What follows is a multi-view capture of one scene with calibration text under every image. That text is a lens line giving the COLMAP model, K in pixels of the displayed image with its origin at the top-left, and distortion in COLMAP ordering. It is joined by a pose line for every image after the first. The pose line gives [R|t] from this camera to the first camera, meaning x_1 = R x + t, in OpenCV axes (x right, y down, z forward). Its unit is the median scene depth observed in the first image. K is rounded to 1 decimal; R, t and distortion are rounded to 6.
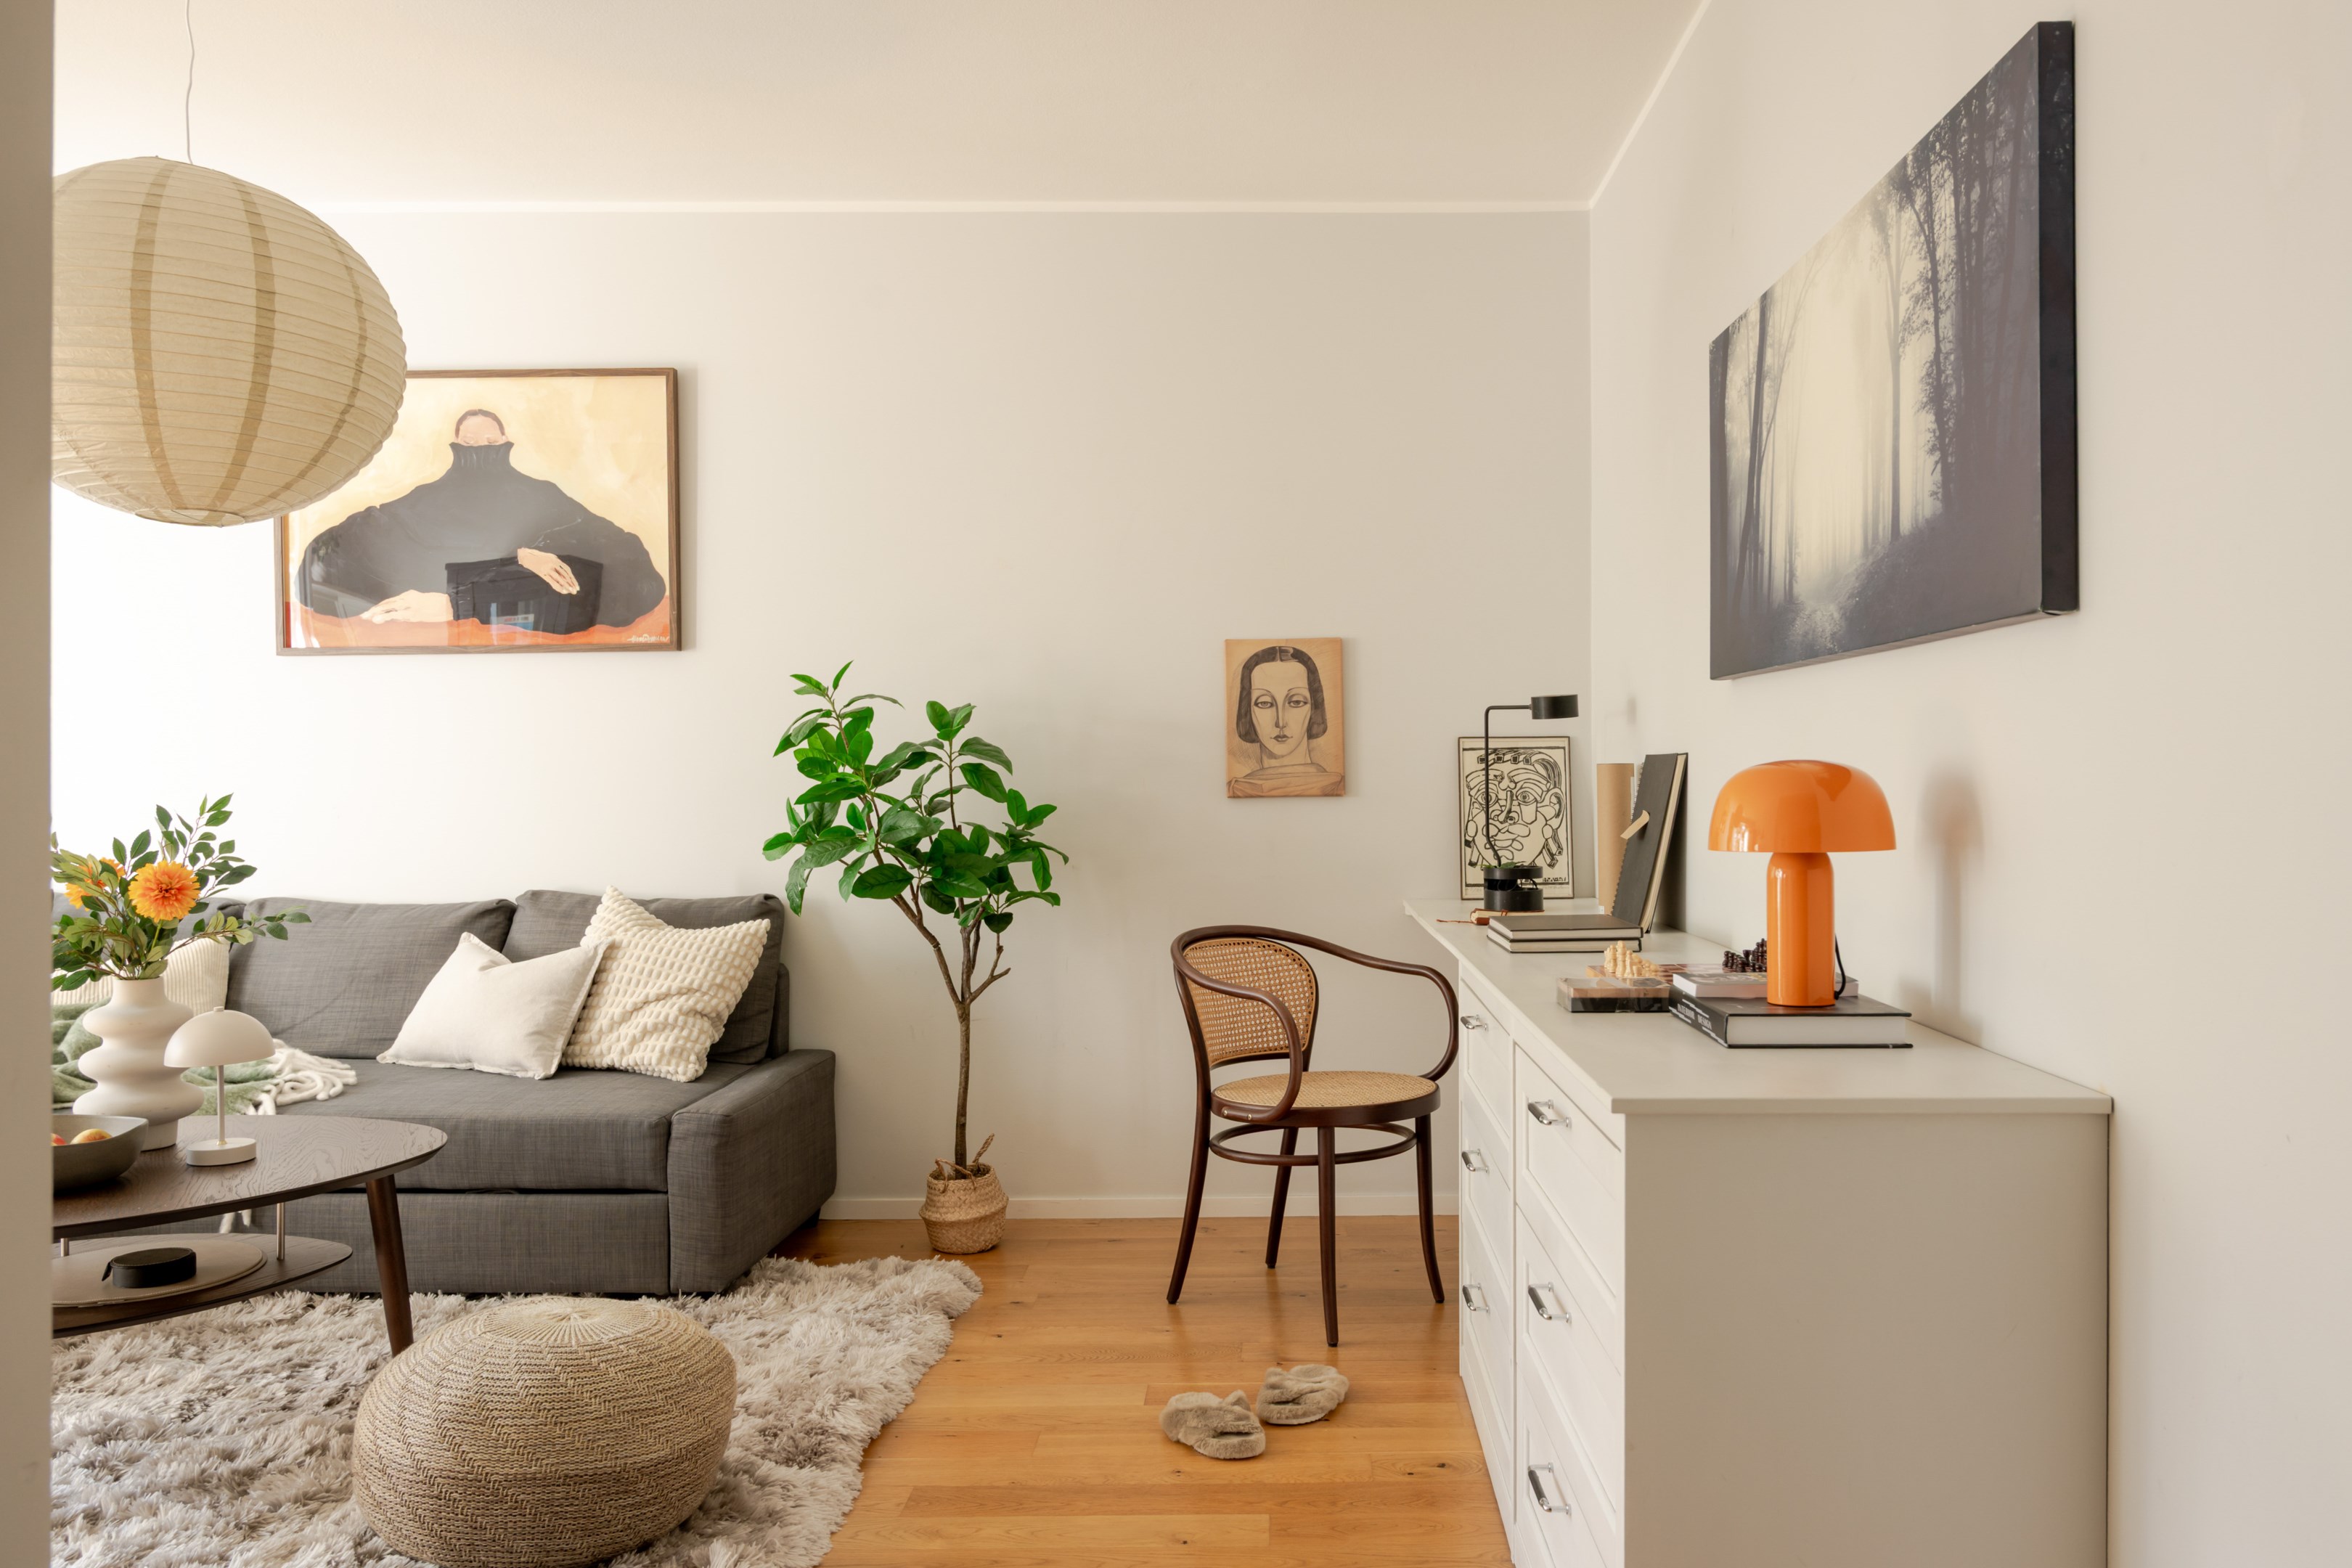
lens RADIAL K [[1781.2, 0, 1228.5], [0, 1781.2, 776.3], [0, 0, 1]] dist [-0.002875, 0.001131]
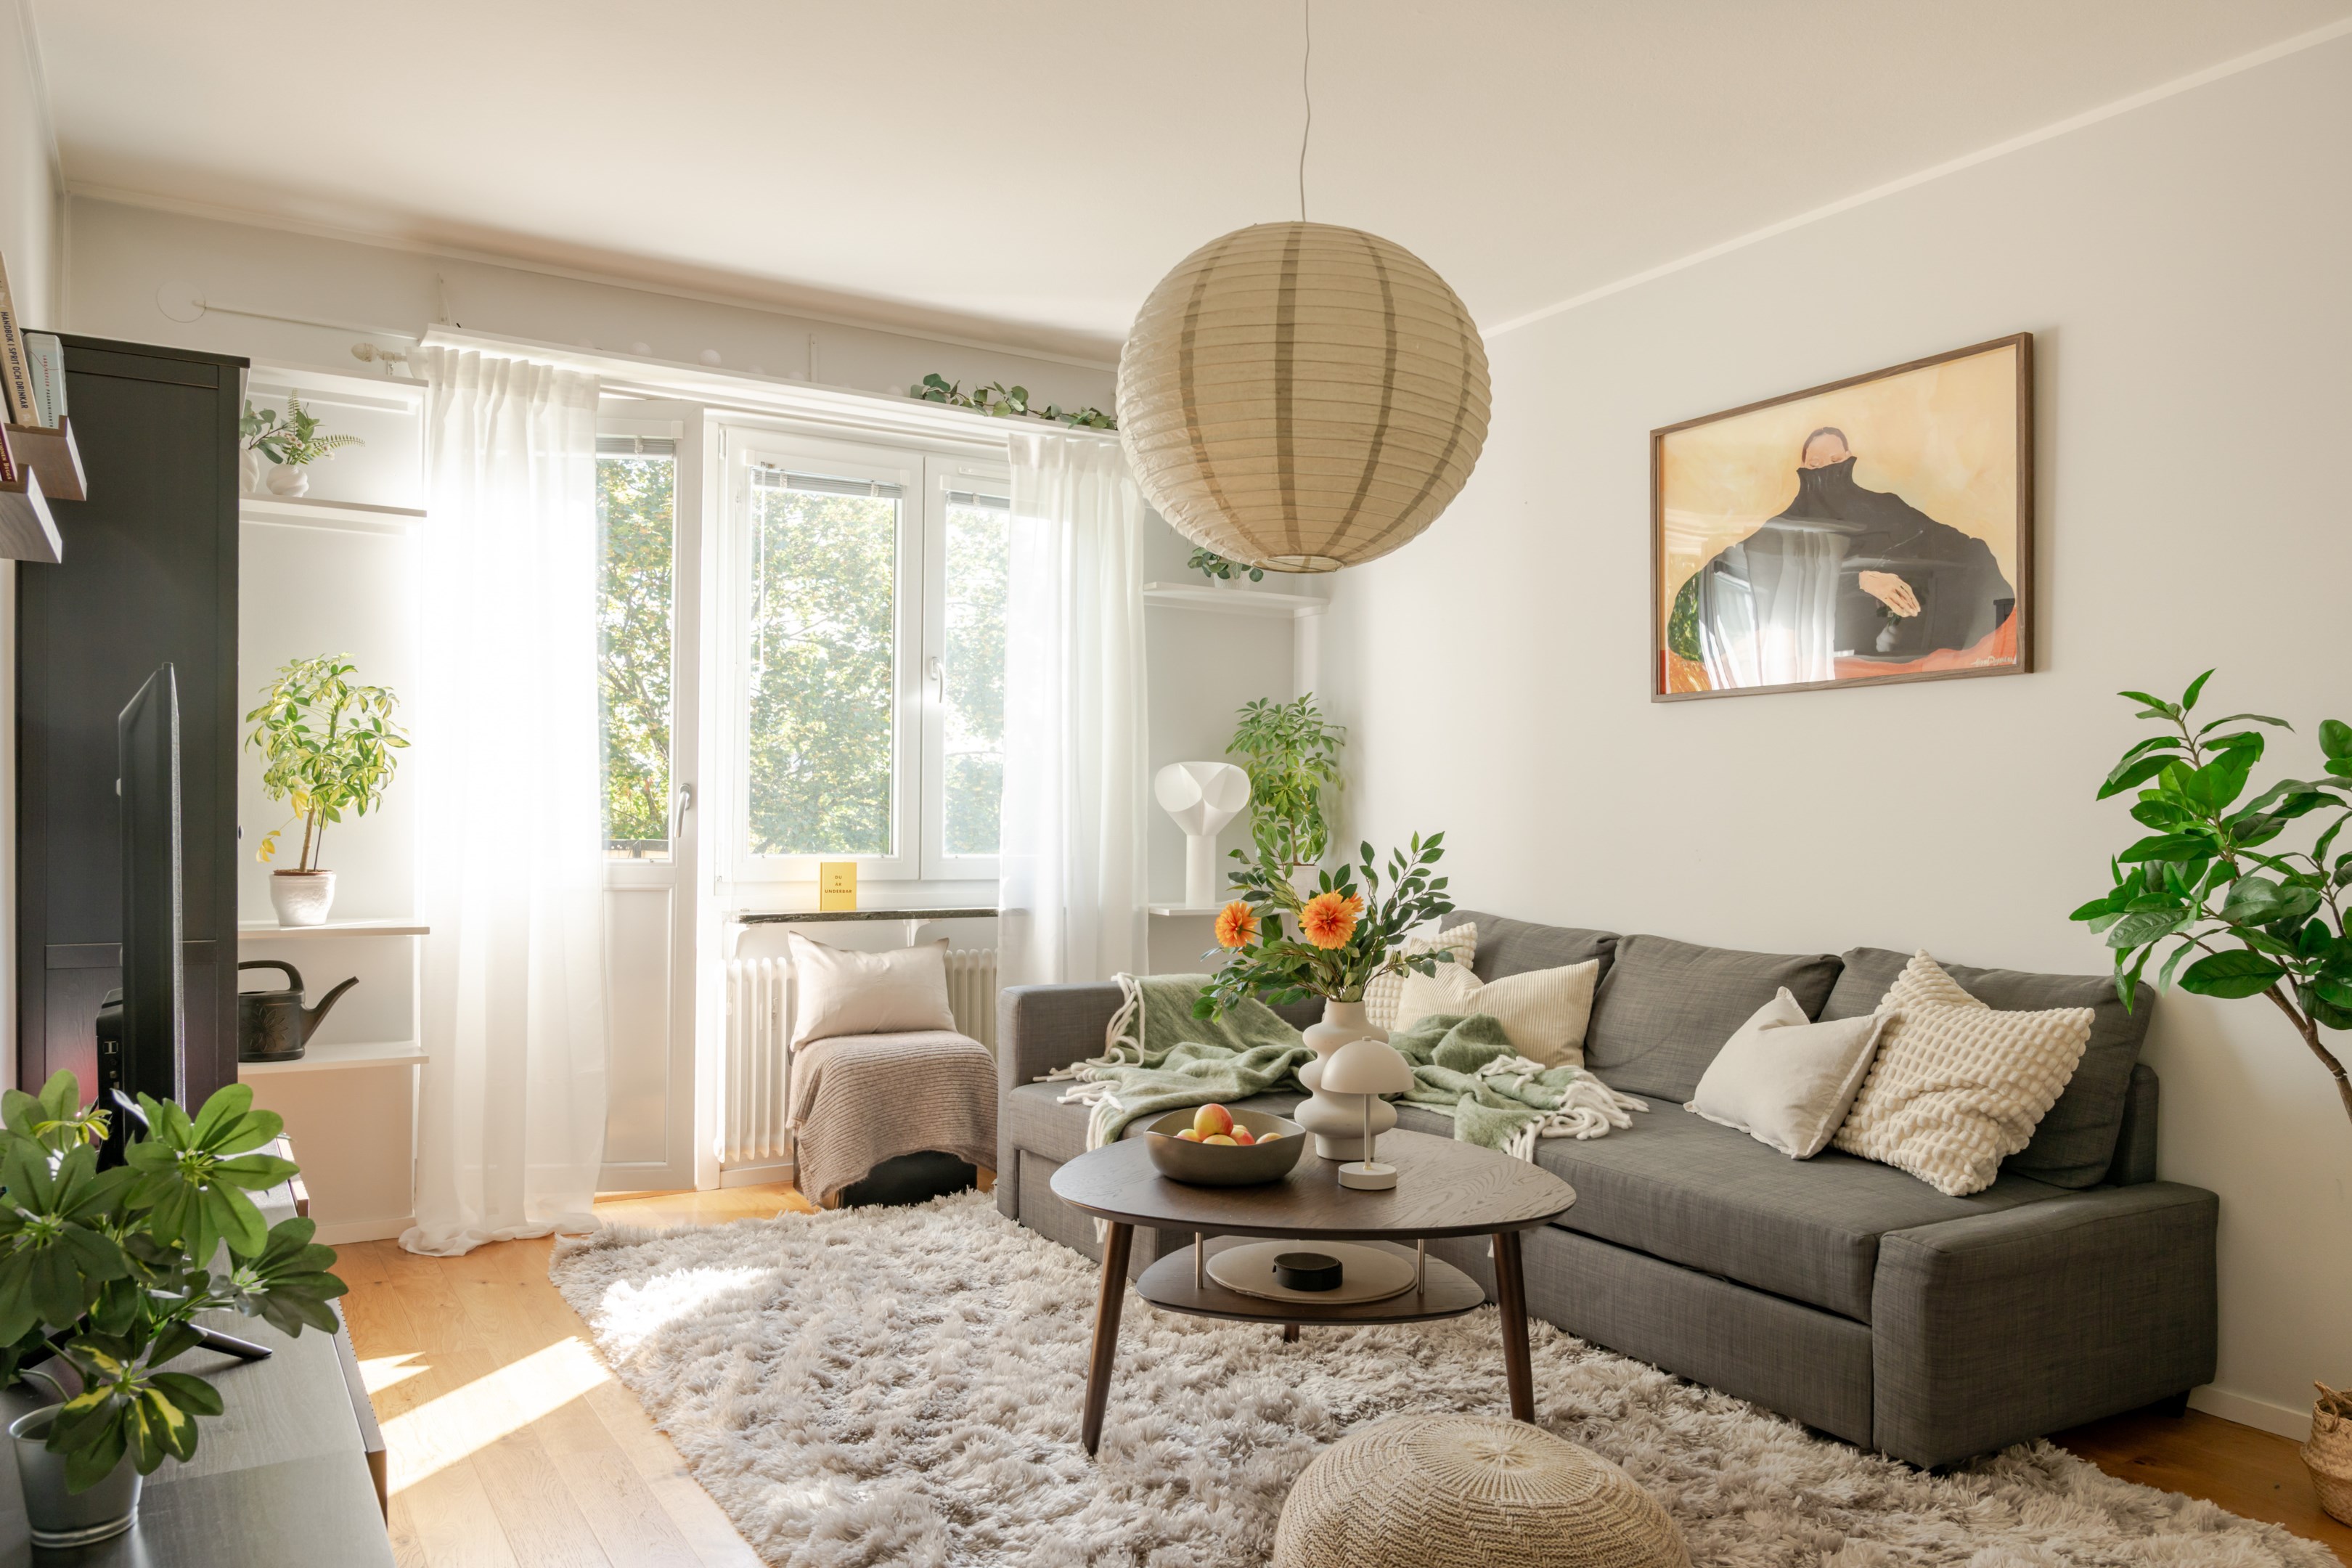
lens RADIAL K [[1596.8, 0, 1187.8], [0, 1596.8, 833.2], [0, 0, 1]] dist [-0.006078, 0.001788]
pose [[0.543009, 0.019017, -0.839512, 0.113823], [-0.014775, 0.999805, 0.013091, 0.000308], [0.839597, 0.005295, 0.543184, 0.295758]]
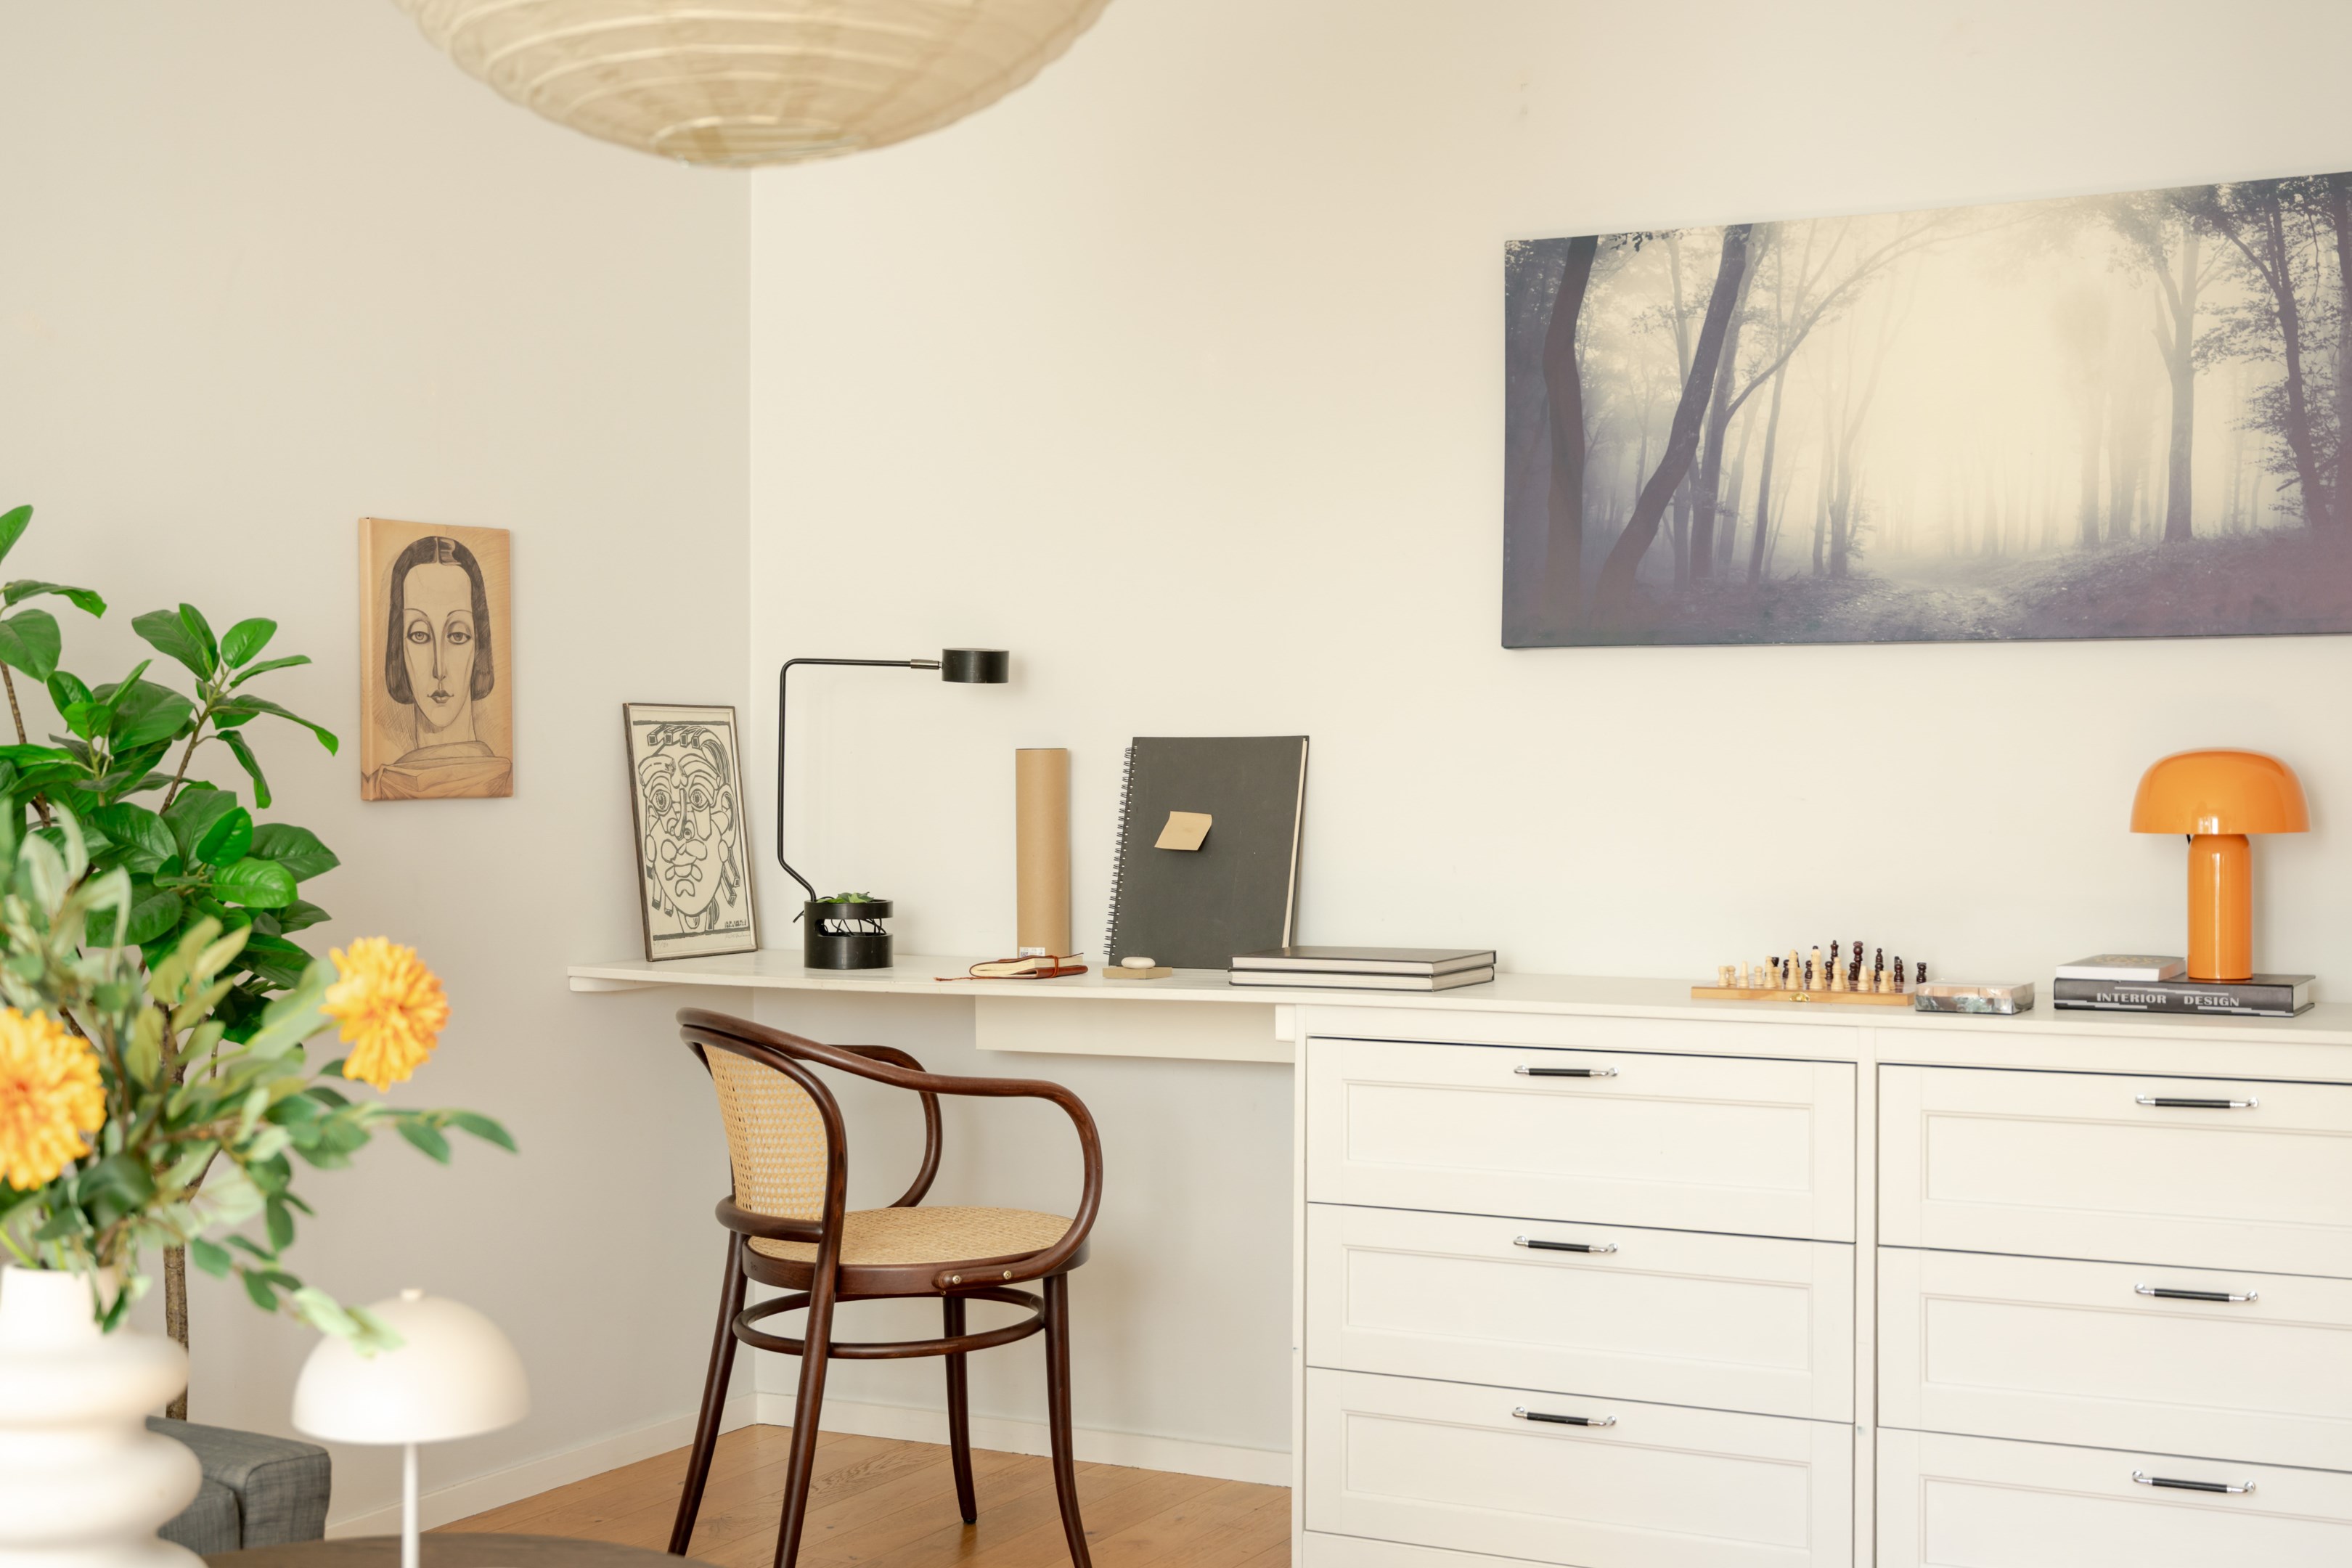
lens RADIAL K [[3016.2, 0, 1173.7], [0, 3016.2, 790.6], [0, 0, 1]] dist [-0.004923, 0.000000]
pose [[0.464528, 0.002662, 0.885555, -0.792855], [-0.002938, 0.999995, -0.001465, 0.010748], [-0.885554, -0.001921, 0.464533, 0.370565]]
